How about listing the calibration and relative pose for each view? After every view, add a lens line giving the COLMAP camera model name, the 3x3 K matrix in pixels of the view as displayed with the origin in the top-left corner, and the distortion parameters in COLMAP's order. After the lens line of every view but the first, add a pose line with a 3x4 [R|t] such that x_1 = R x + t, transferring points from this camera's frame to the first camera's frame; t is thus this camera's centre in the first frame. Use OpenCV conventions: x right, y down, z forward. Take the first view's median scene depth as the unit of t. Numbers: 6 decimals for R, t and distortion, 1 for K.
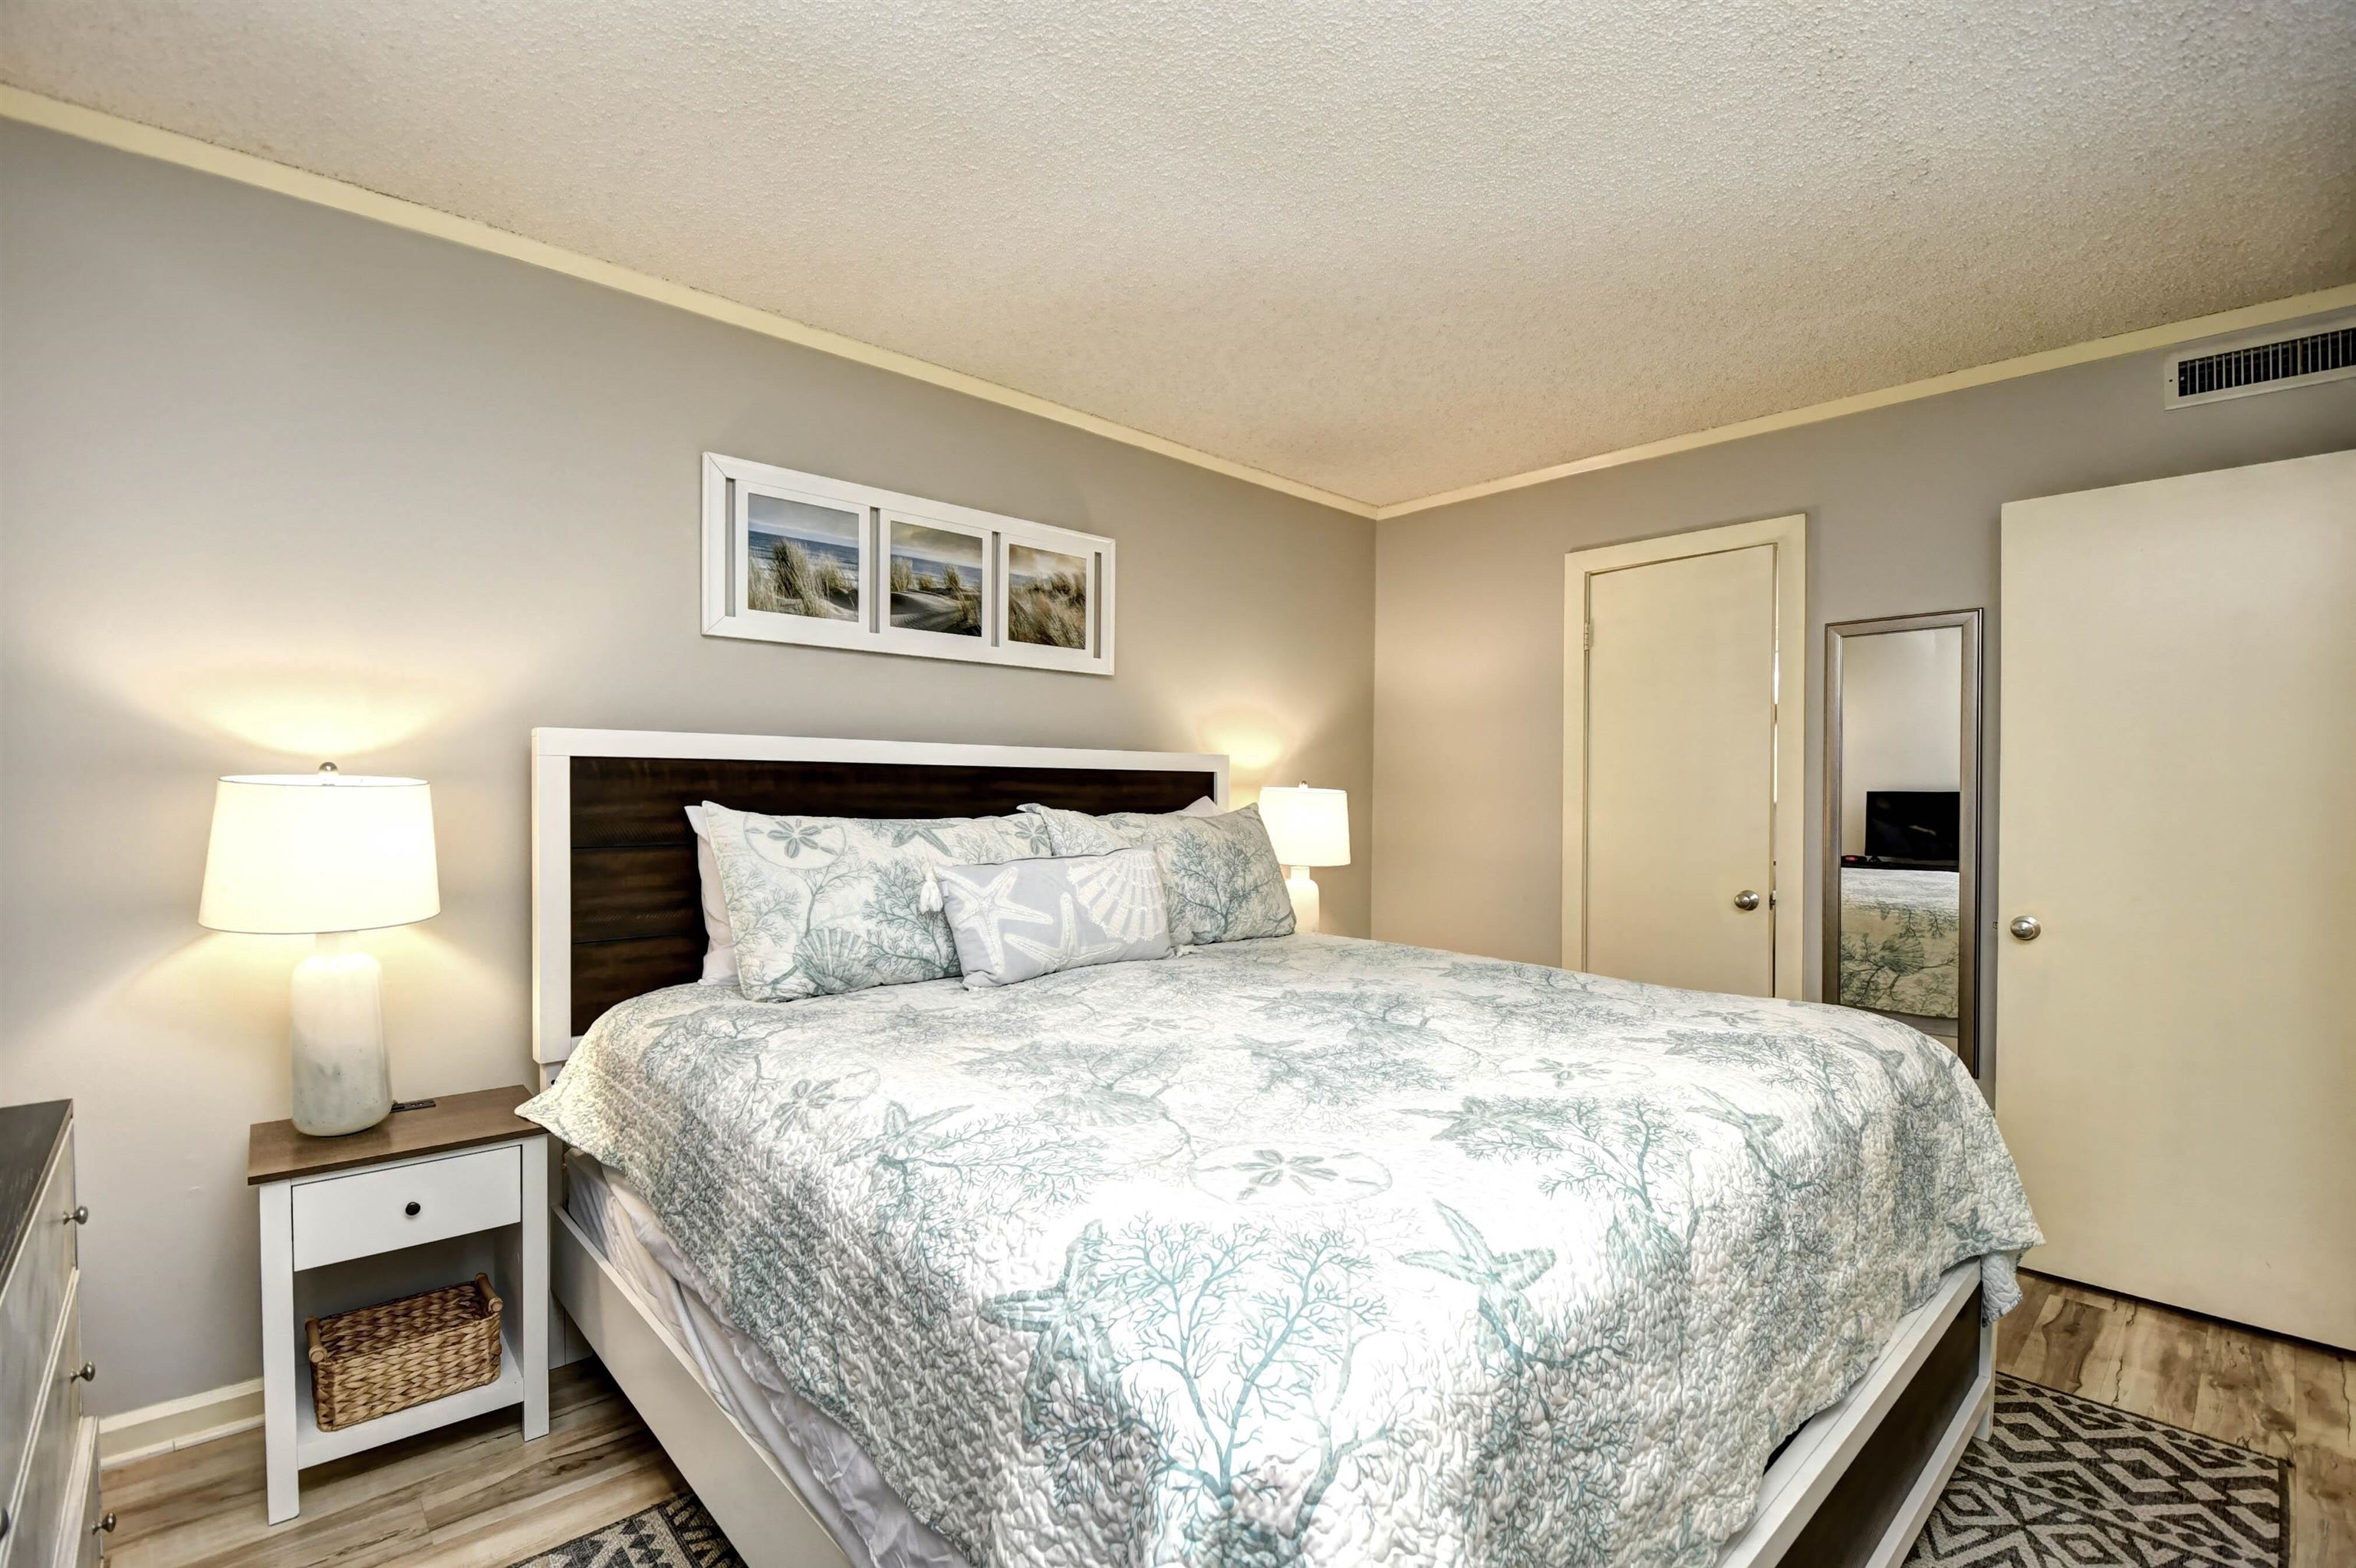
lens RADIAL K [[1048.8, 0, 1186.1], [0, 1048.8, 801.0], [0, 0, 1]] dist [0.017327, -0.023539]
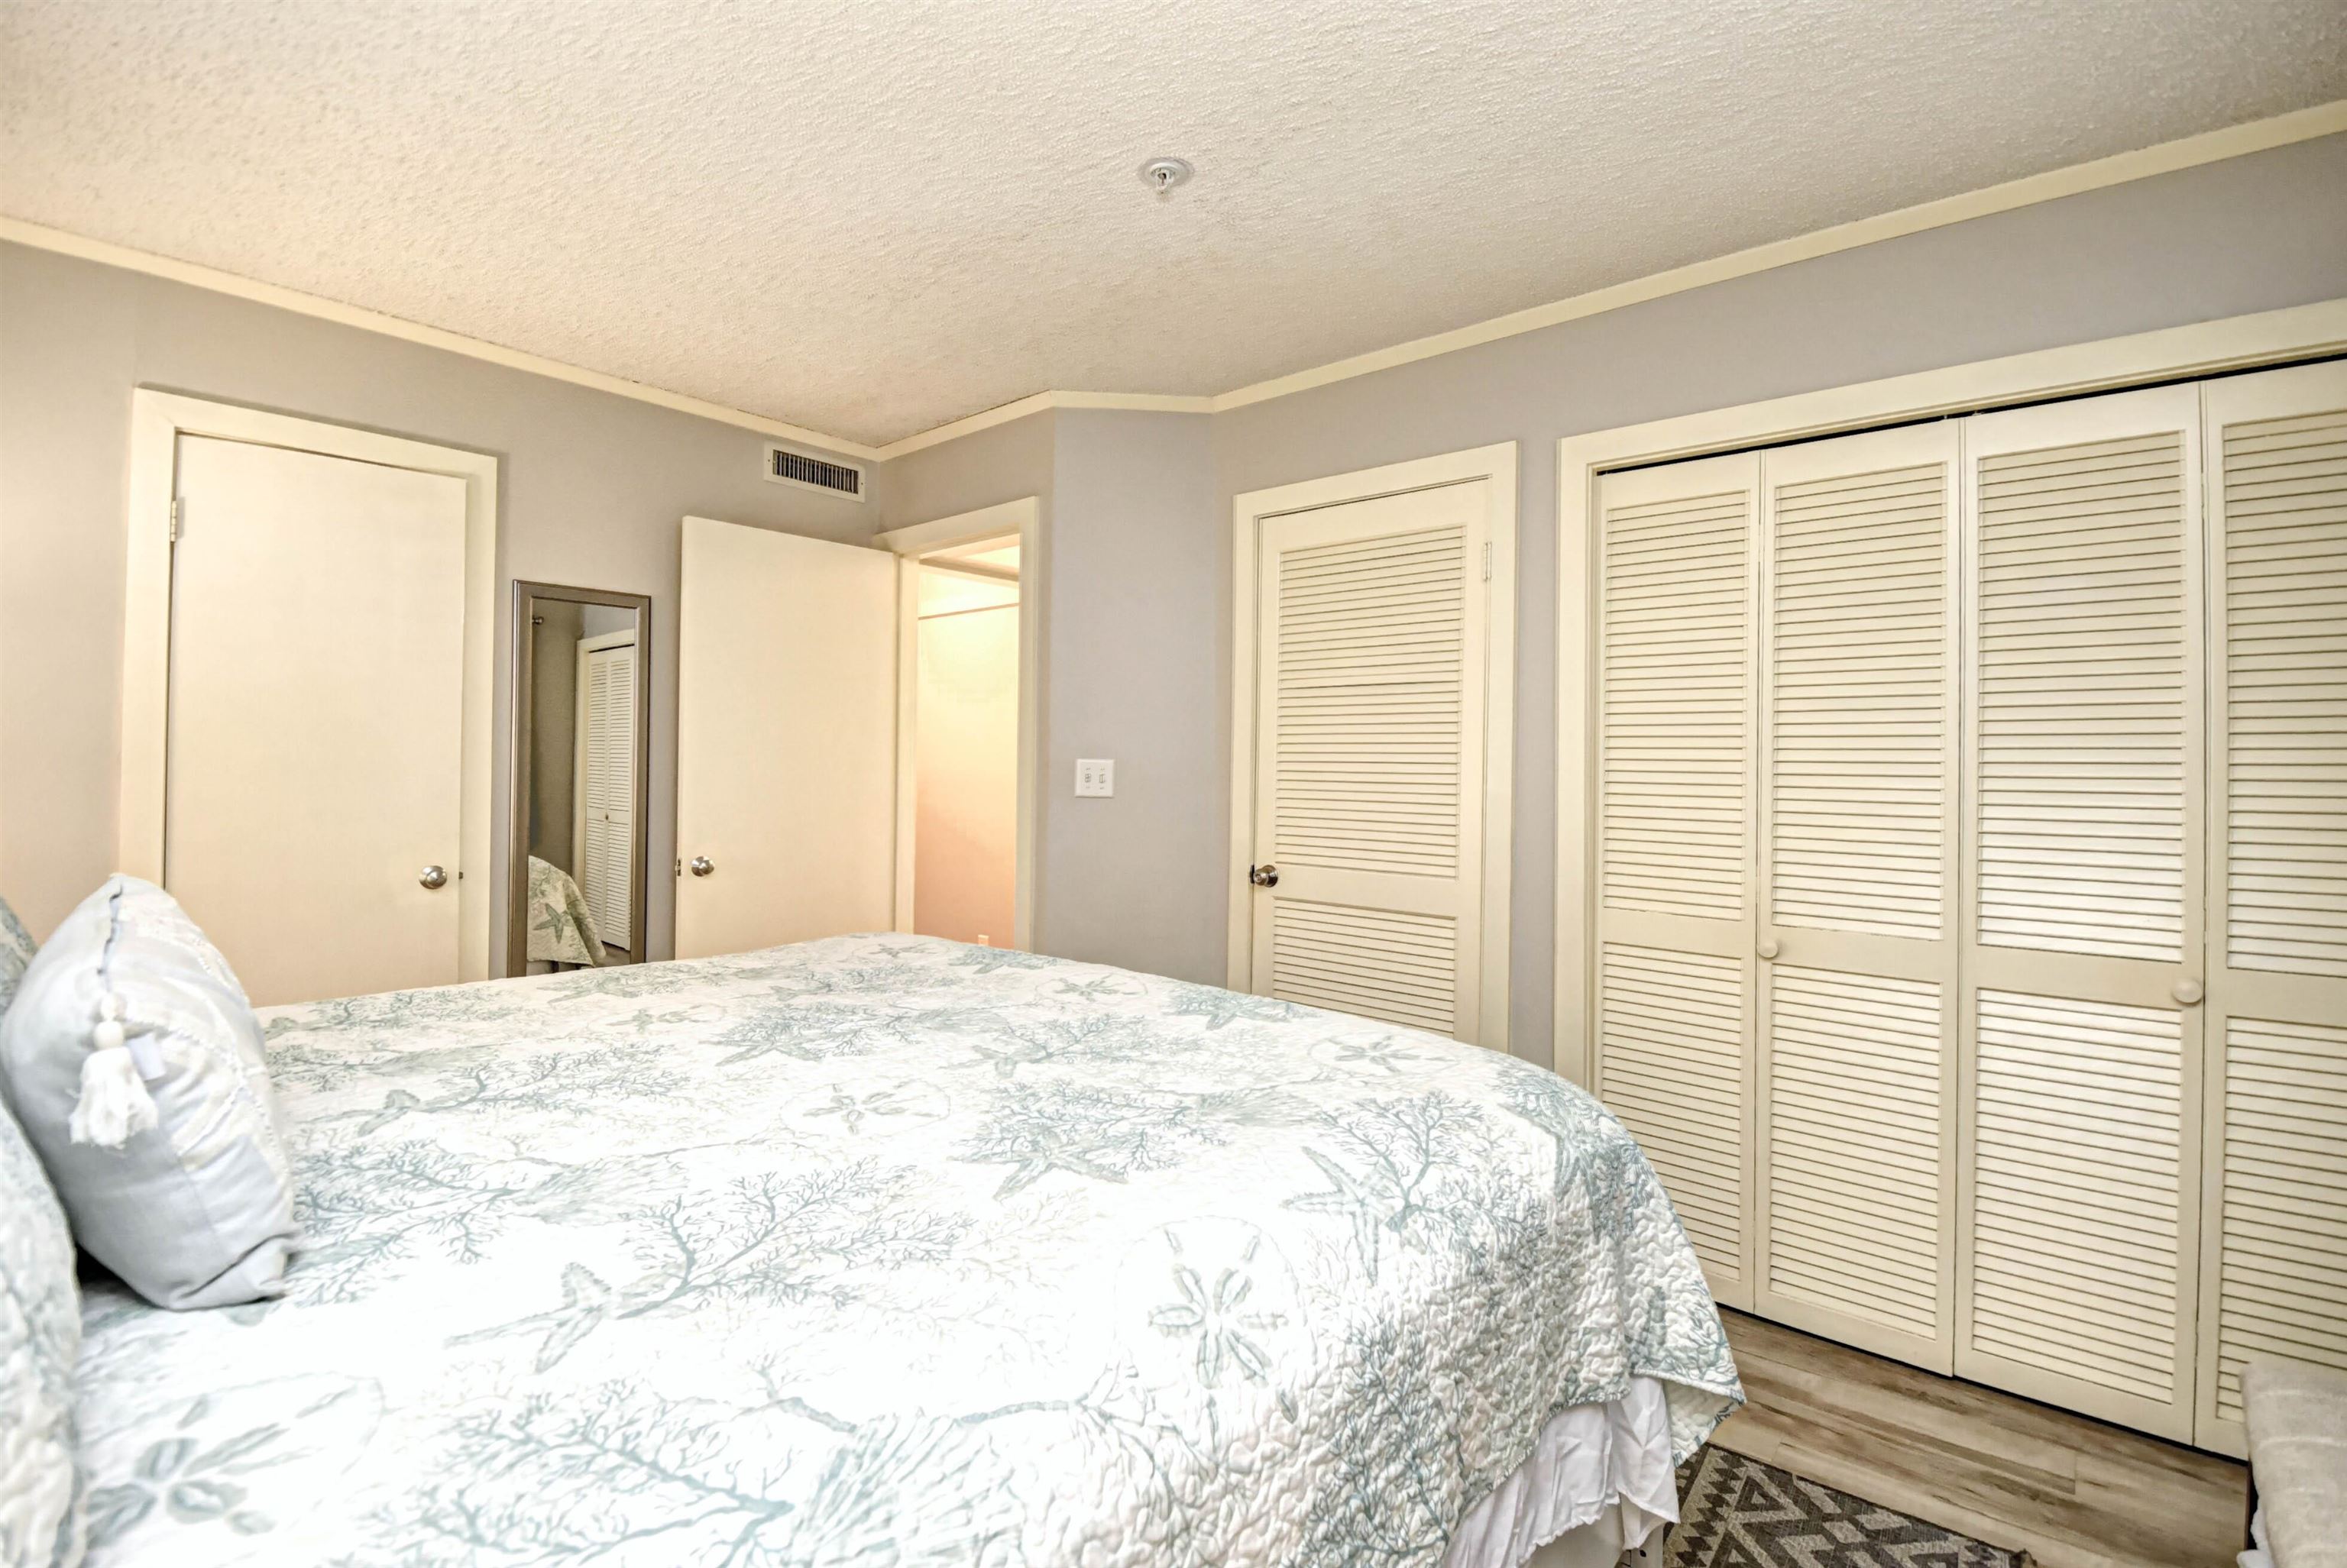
lens RADIAL K [[1044.8, 0, 1181.6], [0, 1044.8, 800.9], [0, 0, 1]] dist [0.017327, -0.023539]
pose [[-0.119896, -0.044457, 0.991791, -0.751650], [-0.008532, 0.999006, 0.043749, -0.021201], [-0.992750, -0.003217, -0.120156, 0.883910]]
